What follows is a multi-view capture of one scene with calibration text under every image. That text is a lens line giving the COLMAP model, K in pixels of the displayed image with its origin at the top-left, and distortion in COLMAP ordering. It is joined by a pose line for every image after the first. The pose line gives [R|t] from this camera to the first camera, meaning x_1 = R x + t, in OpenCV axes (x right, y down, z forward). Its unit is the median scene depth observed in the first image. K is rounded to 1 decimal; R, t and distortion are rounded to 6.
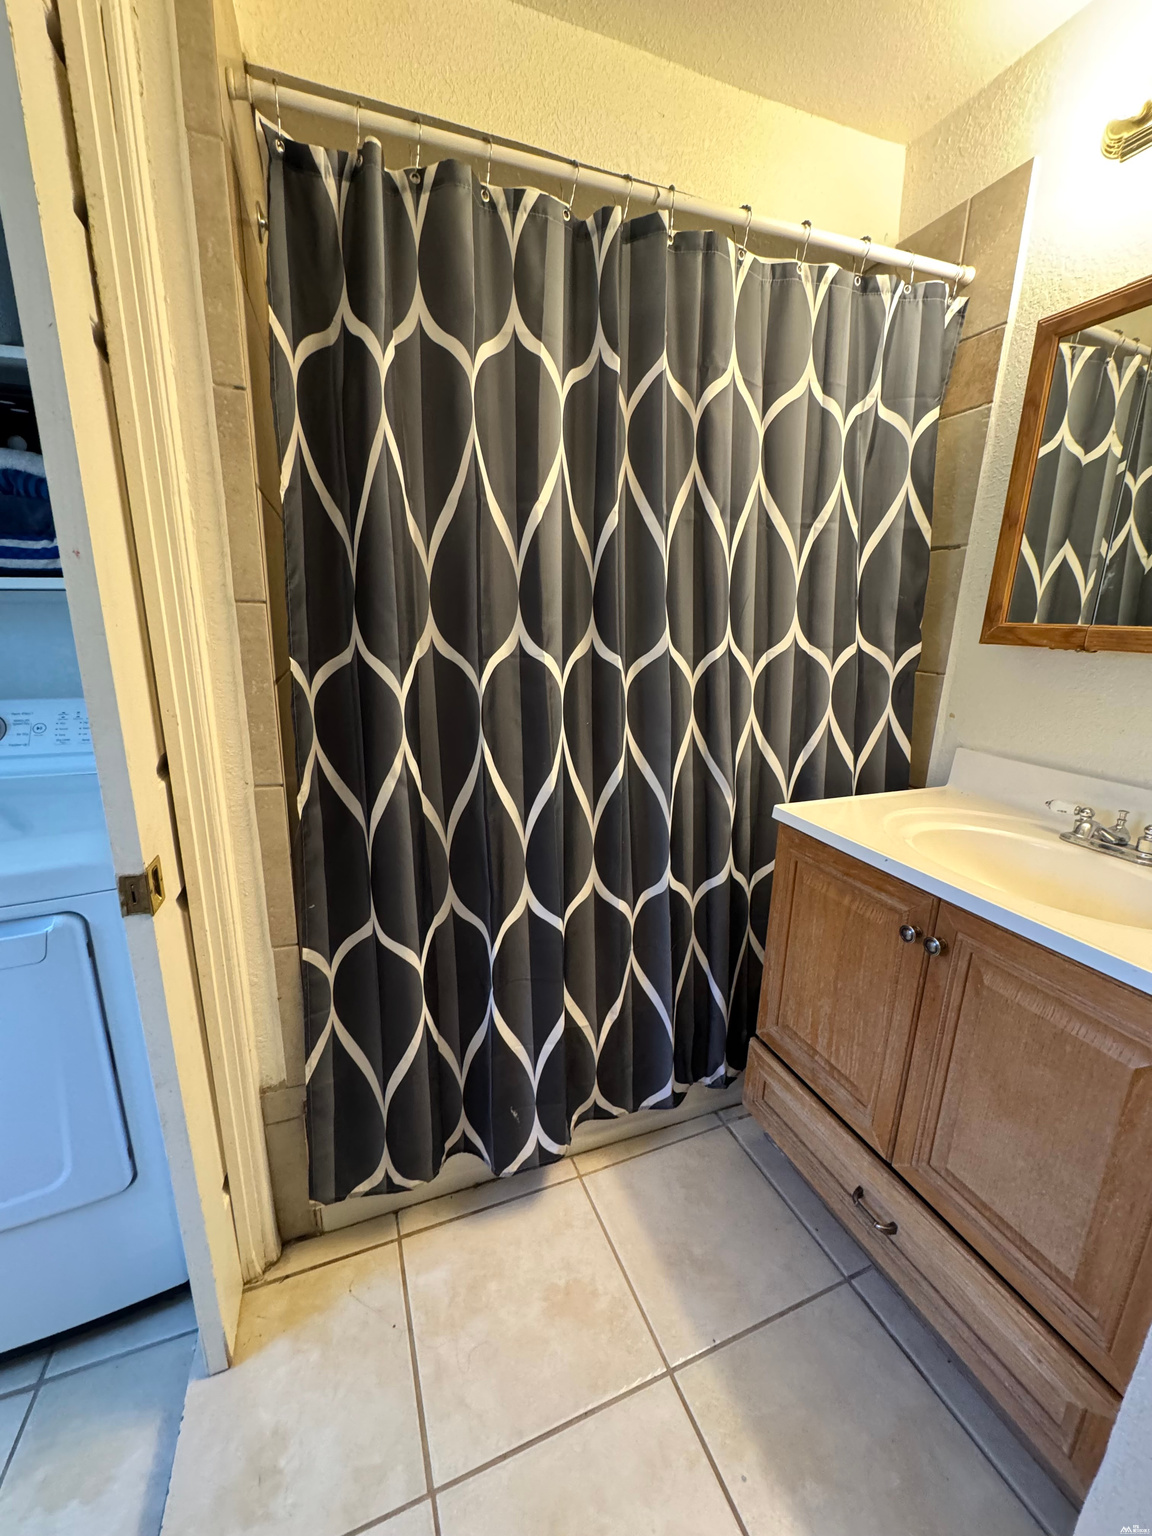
lens RADIAL K [[613.1, 0, 577.0], [0, 613.1, 771.0], [0, 0, 1]] dist [-0.001754, -0.000281]
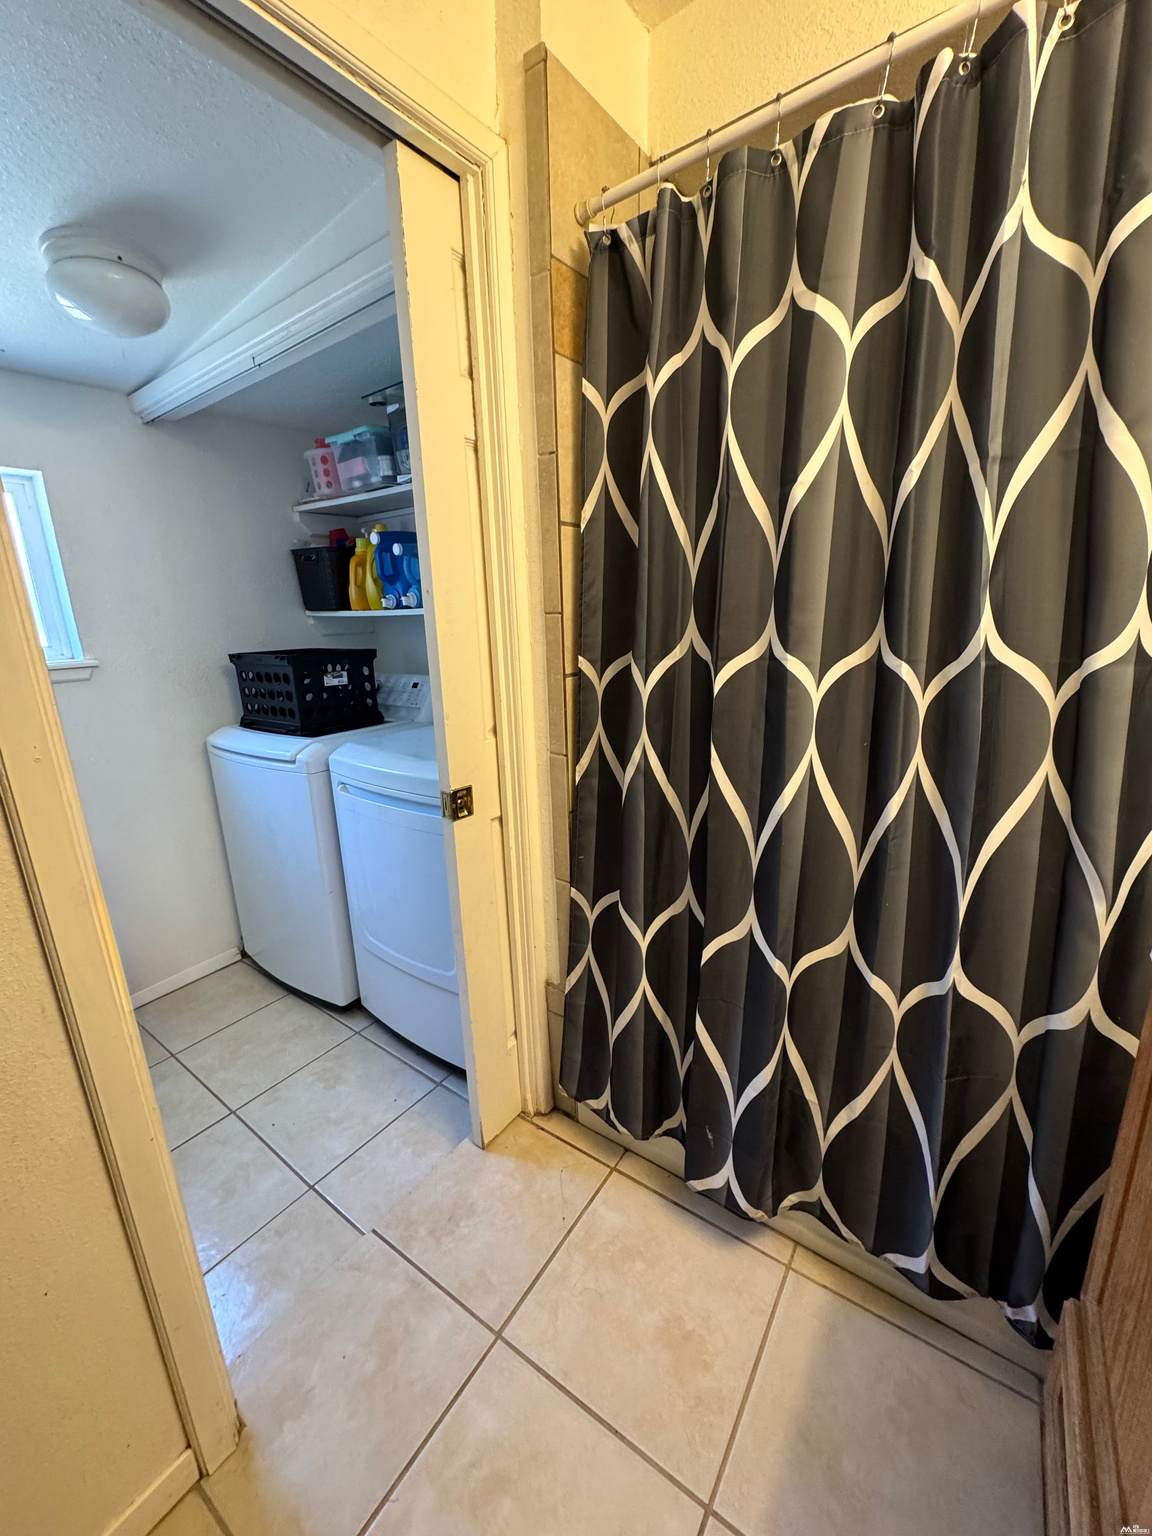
lens RADIAL K [[613.1, 0, 575.5], [0, 613.1, 770.9], [0, 0, 1]] dist [-0.001754, -0.000281]
pose [[0.543695, 0.171803, -0.821510, 0.521053], [-0.164346, 0.981668, 0.096529, -0.063939], [0.823035, 0.082529, 0.561964, 0.265891]]
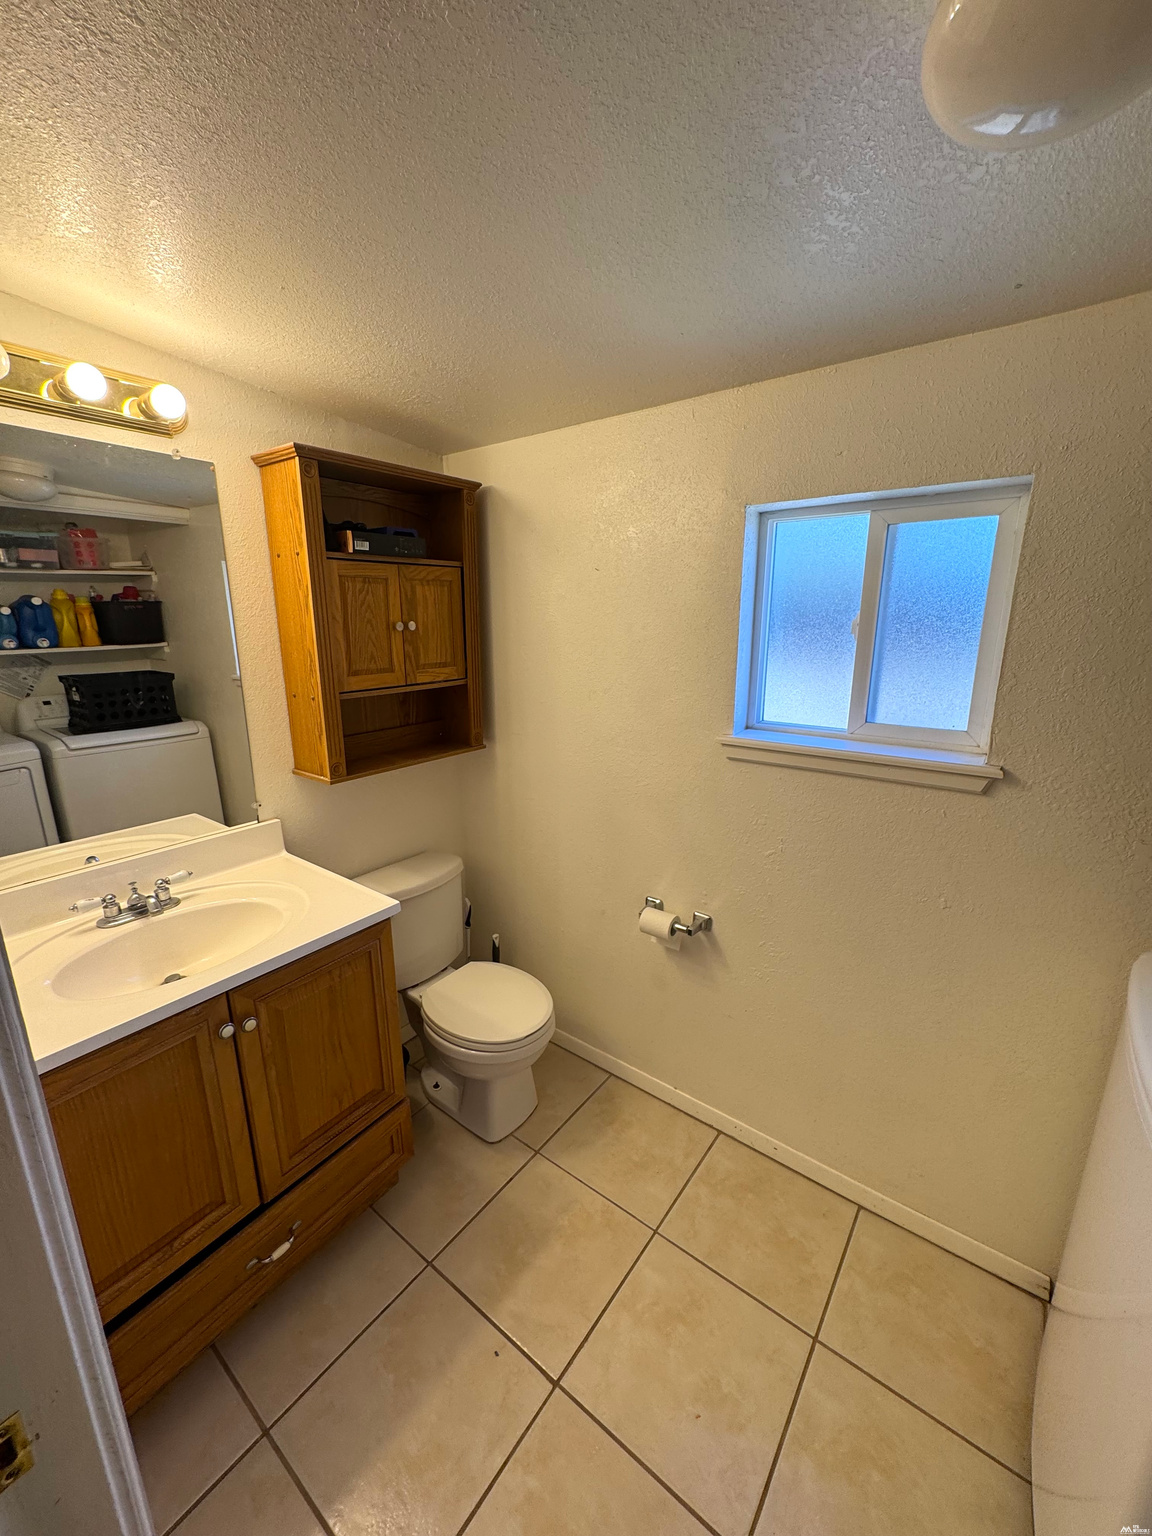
lens RADIAL K [[613.1, 0, 576.5], [0, 613.1, 775.3], [0, 0, 1]] dist [-0.001754, -0.000281]
pose [[-0.843489, 0.115450, -0.524592, -0.479040], [-0.150217, 0.886961, 0.436732, -0.339932], [0.515714, 0.447181, -0.730800, 0.514975]]
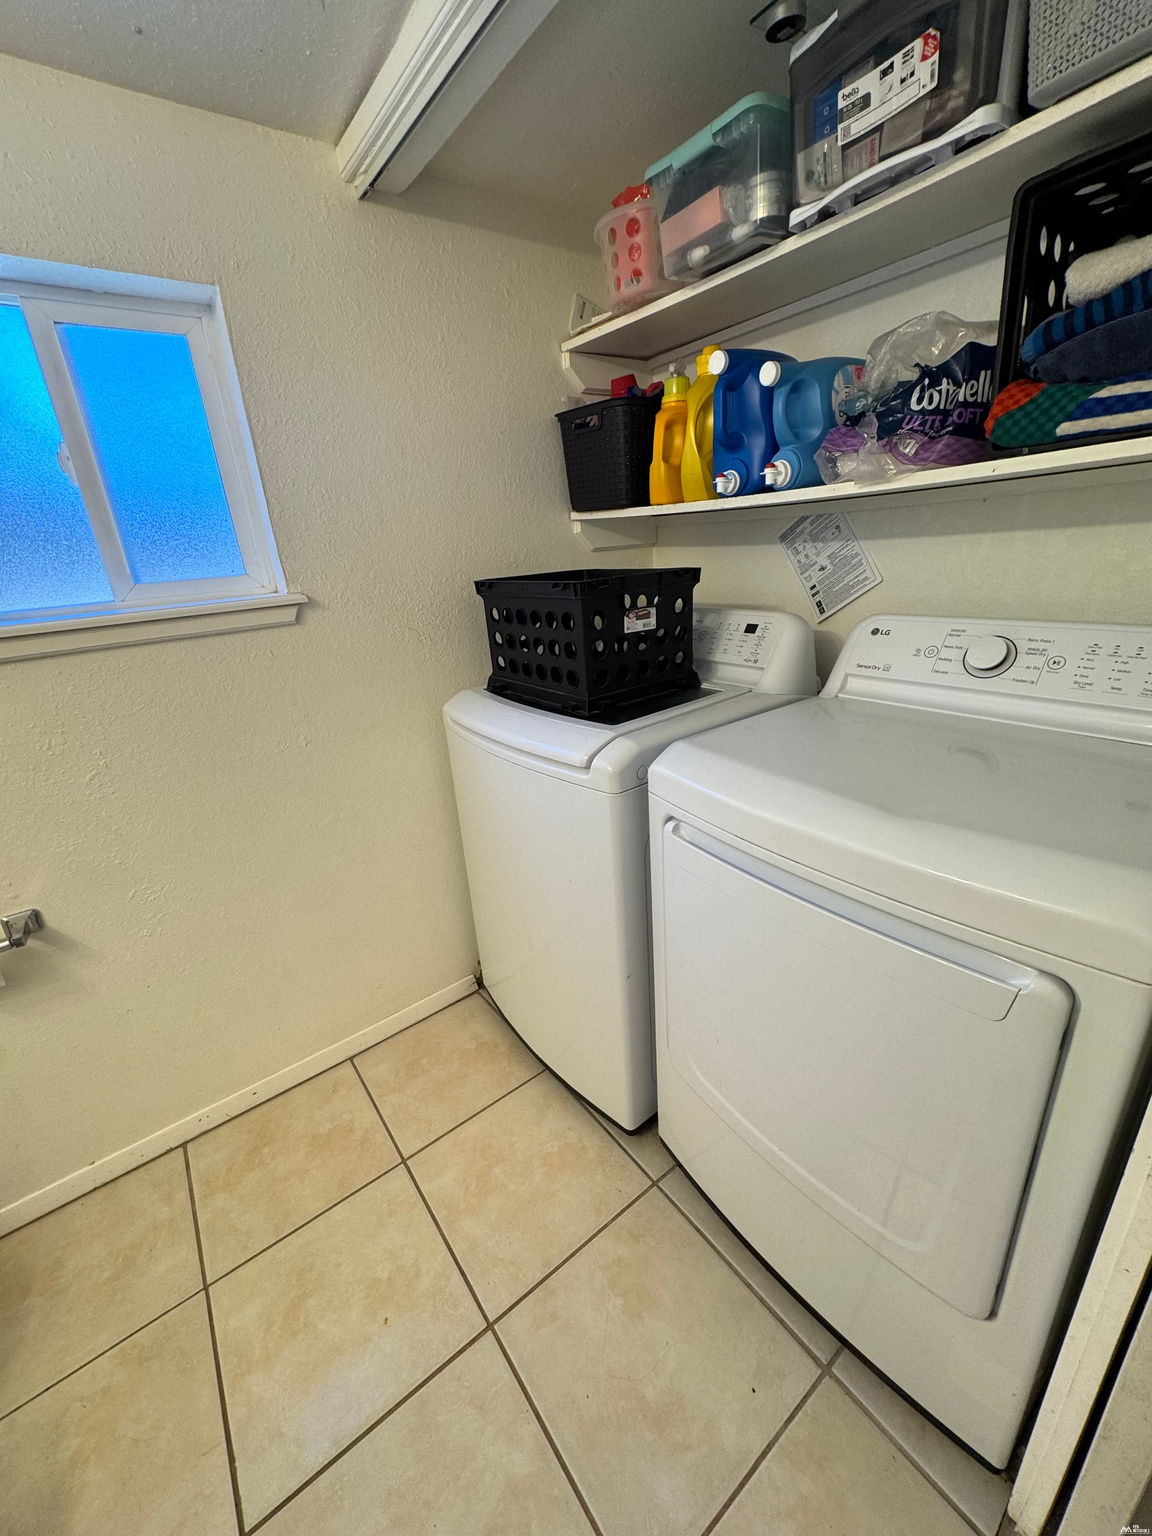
lens RADIAL K [[613.1, 0, 577.3], [0, 613.1, 772.2], [0, 0, 1]] dist [-0.001754, -0.000281]
pose [[0.282679, 0.299230, -0.911347, -0.365280], [-0.162850, 0.951276, 0.261828, -0.049846], [0.945290, 0.074399, 0.317635, 0.248212]]
